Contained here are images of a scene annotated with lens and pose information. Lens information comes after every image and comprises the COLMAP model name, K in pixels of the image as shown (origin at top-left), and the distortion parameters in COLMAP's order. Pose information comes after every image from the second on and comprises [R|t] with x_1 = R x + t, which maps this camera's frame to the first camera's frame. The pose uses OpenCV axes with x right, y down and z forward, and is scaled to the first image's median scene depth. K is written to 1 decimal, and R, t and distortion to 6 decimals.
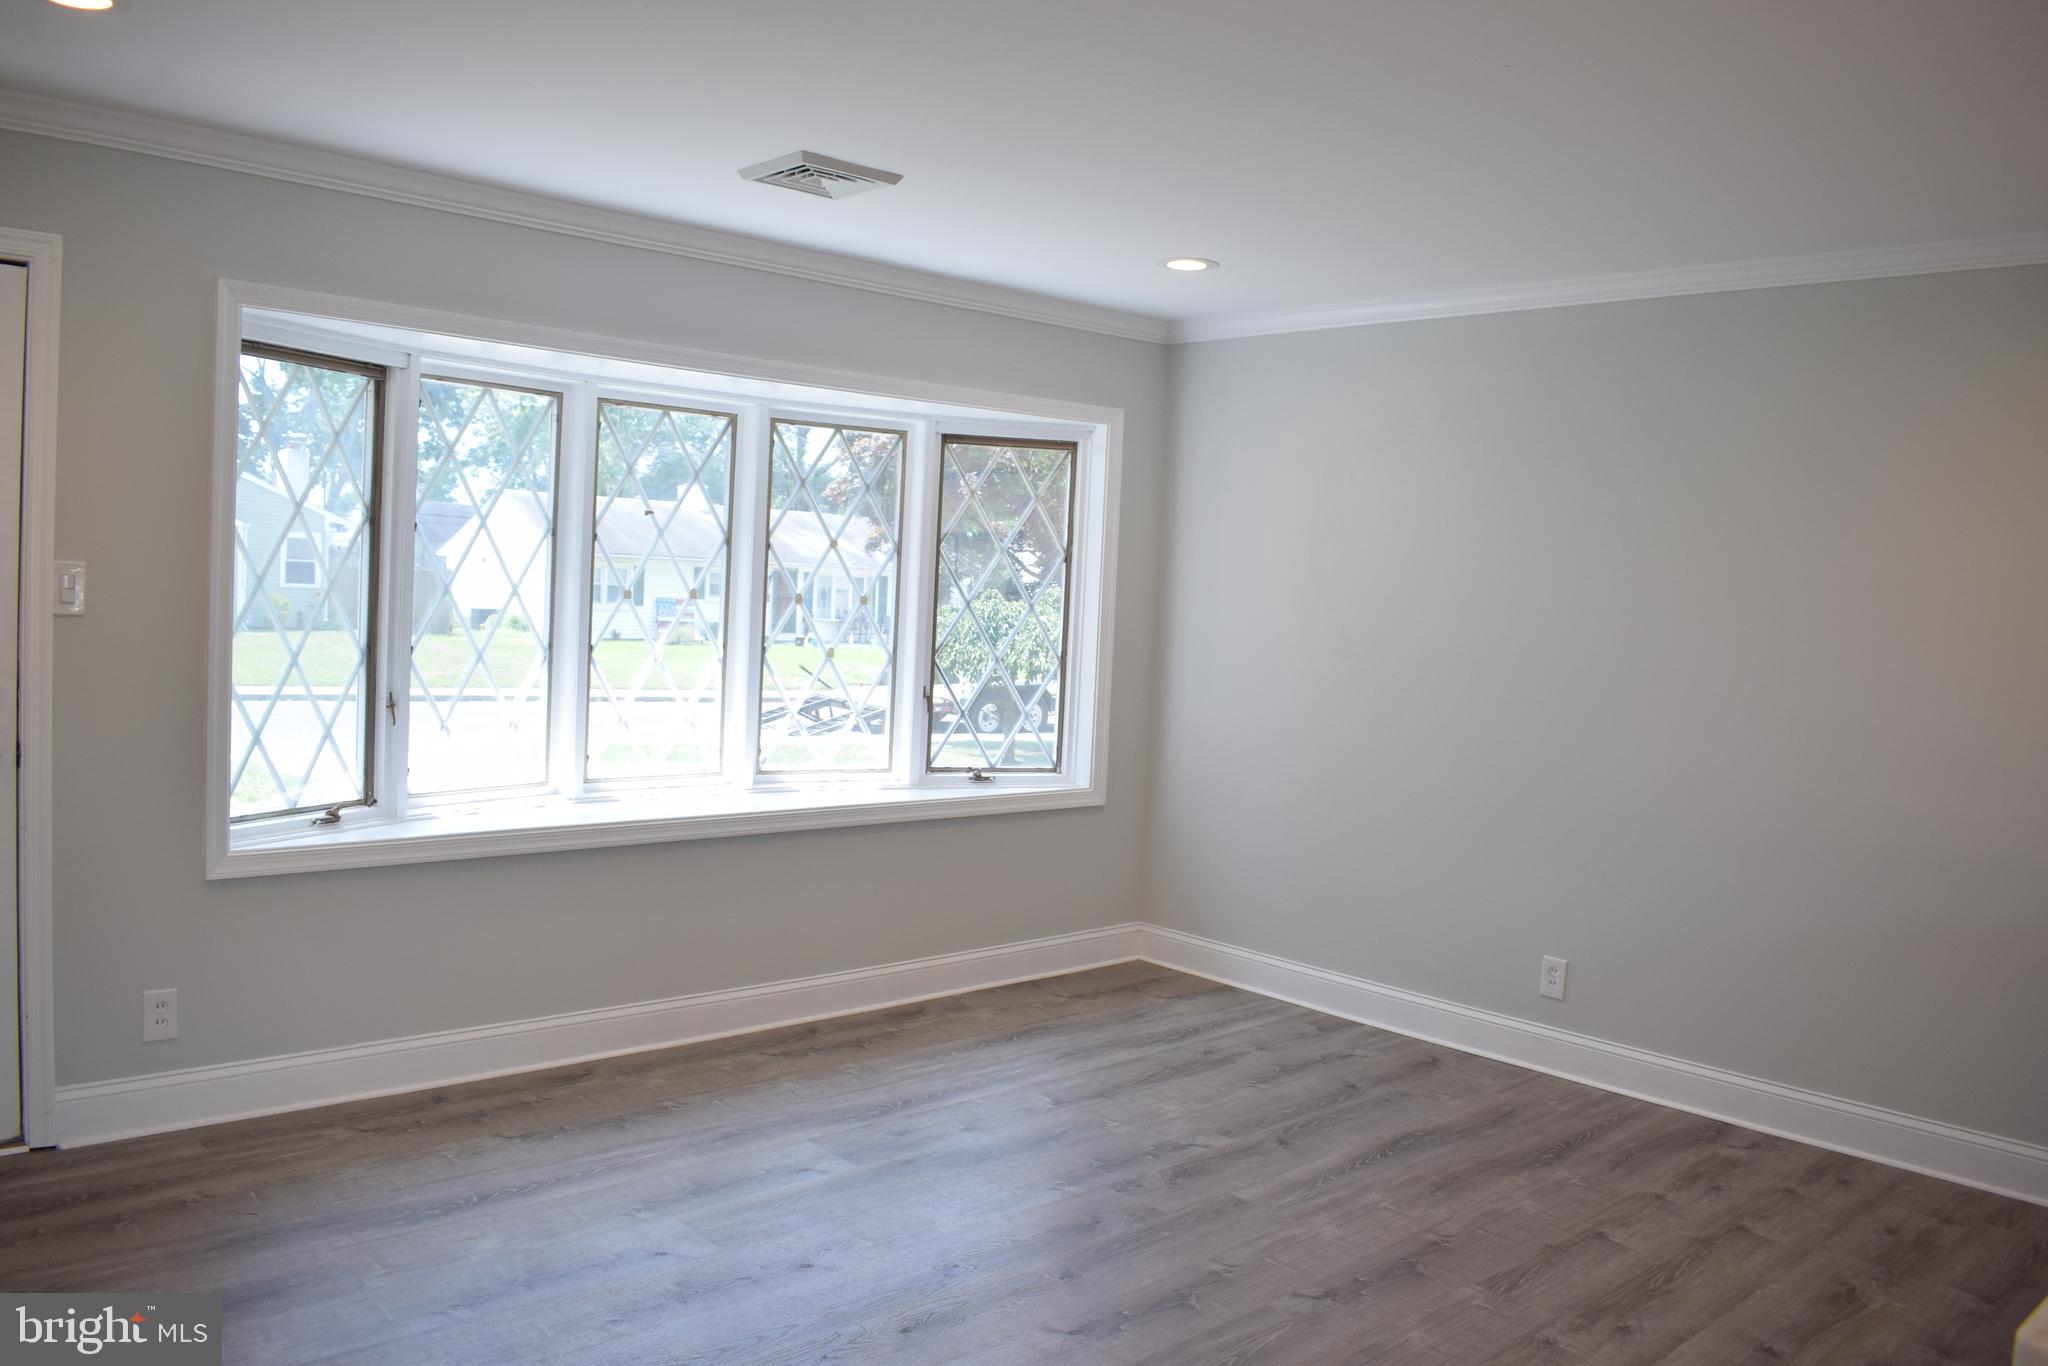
lens RADIAL K [[1612.6, 0, 1031.2], [0, 1612.6, 689.8], [0, 0, 1]] dist [-0.089340, 0.014530]
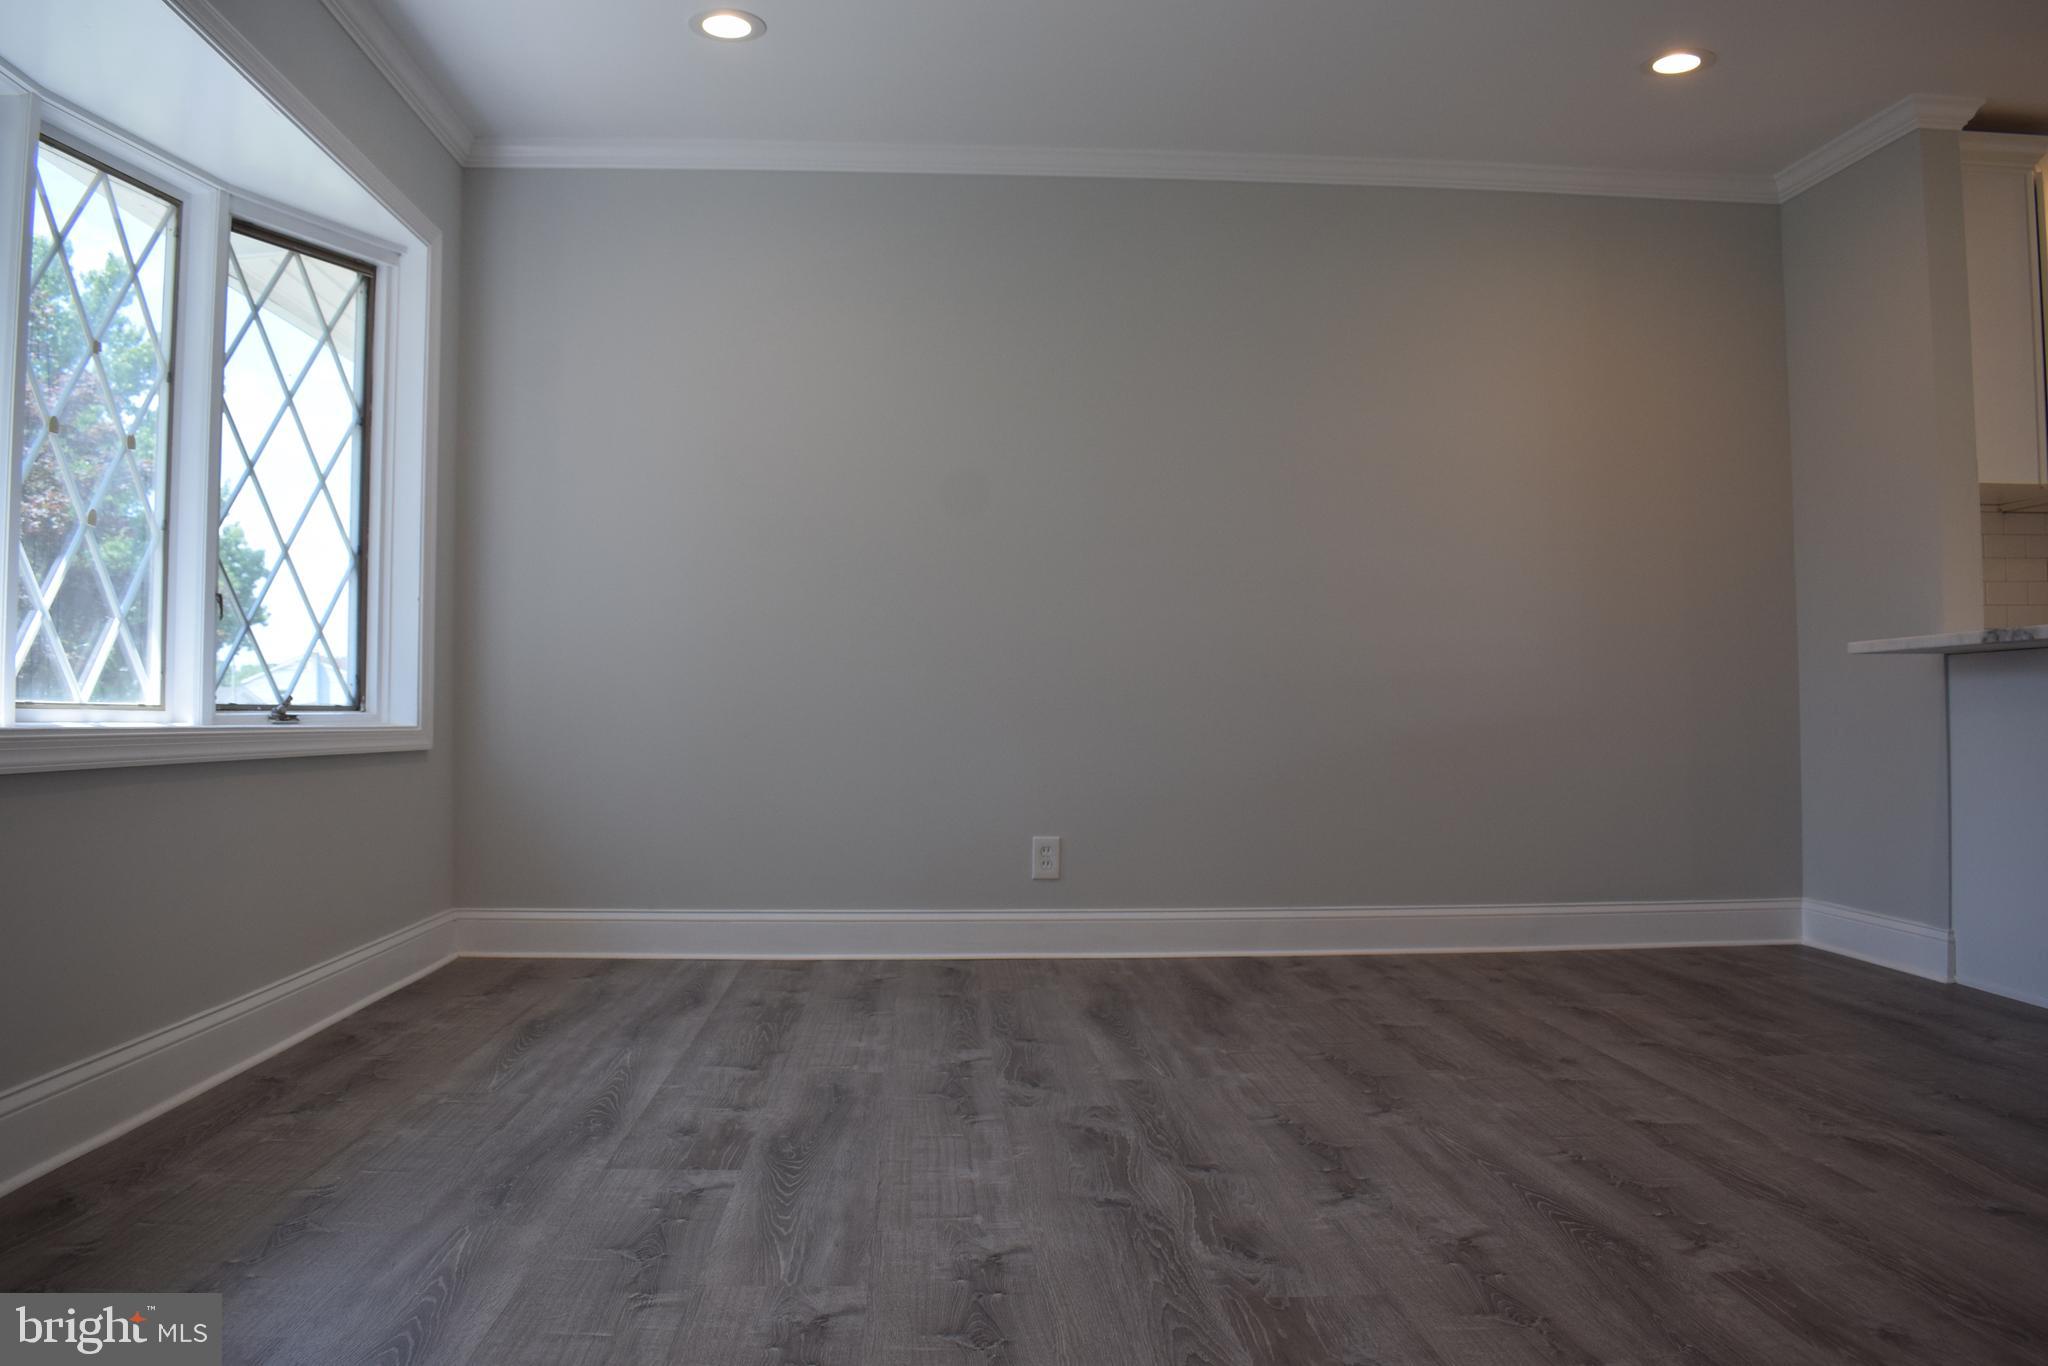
lens RADIAL K [[1596.5, 0, 1024.0], [0, 1596.5, 683.0], [0, 0, 1]] dist [-0.094202, 0.012373]
pose [[0.626898, -0.025577, 0.778681, -0.462419], [0.079893, 0.996303, -0.031594, 0.112906], [-0.774994, 0.082017, 0.626624, 0.427296]]
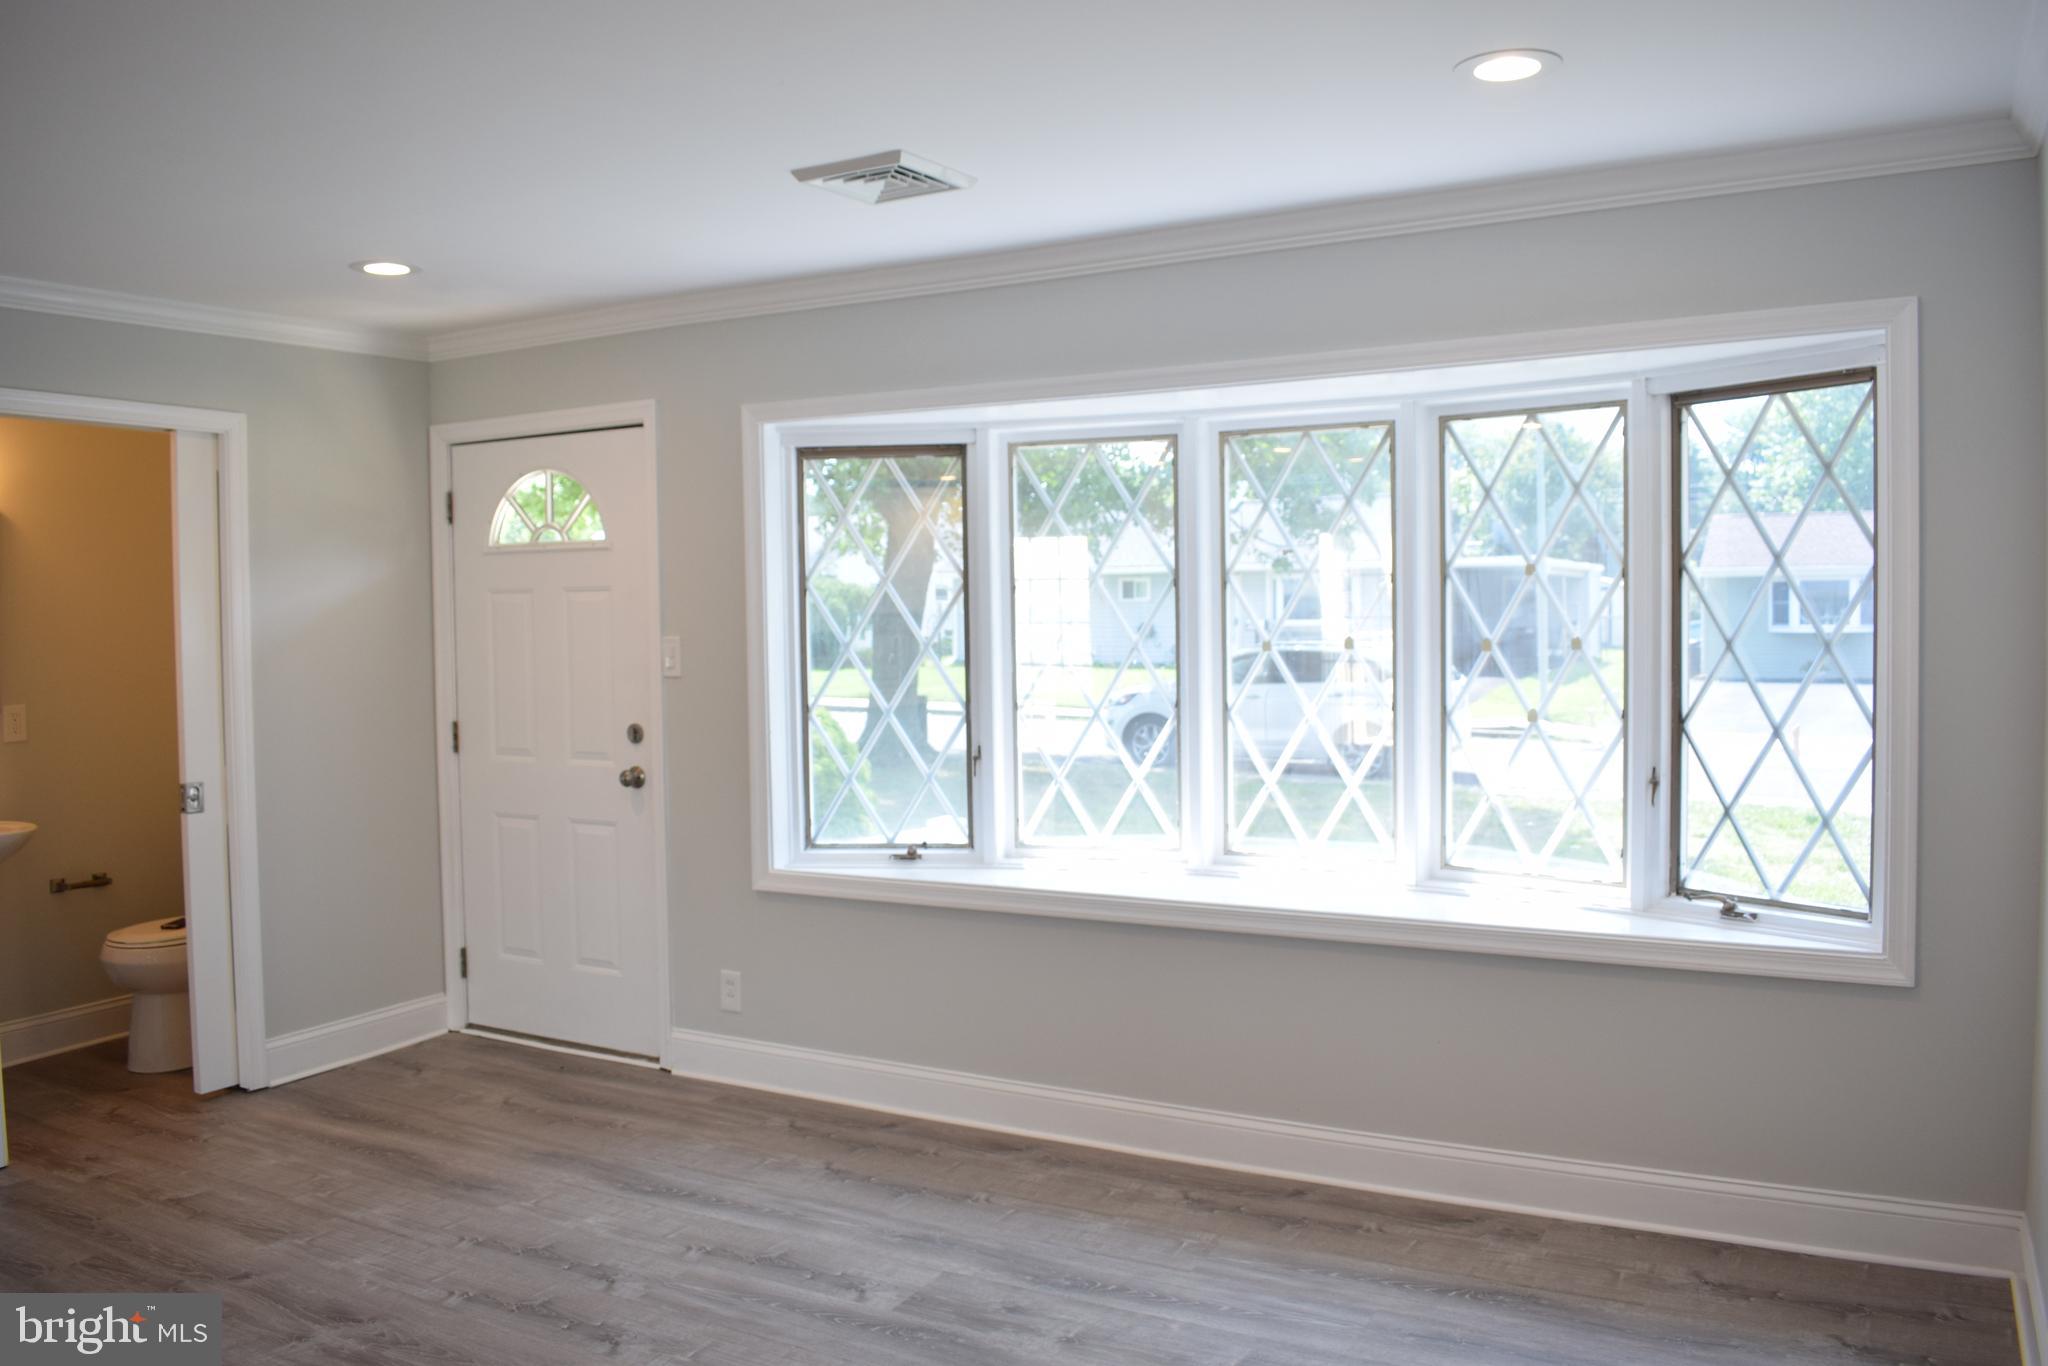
lens RADIAL K [[1612.6, 0, 1031.2], [0, 1612.6, 689.8], [0, 0, 1]] dist [-0.089340, 0.014530]
pose [[0.300876, -0.003274, -0.953658, 0.636461], [-0.032253, 0.999387, -0.013607, -0.022217], [0.953118, 0.034853, 0.300586, 0.700109]]
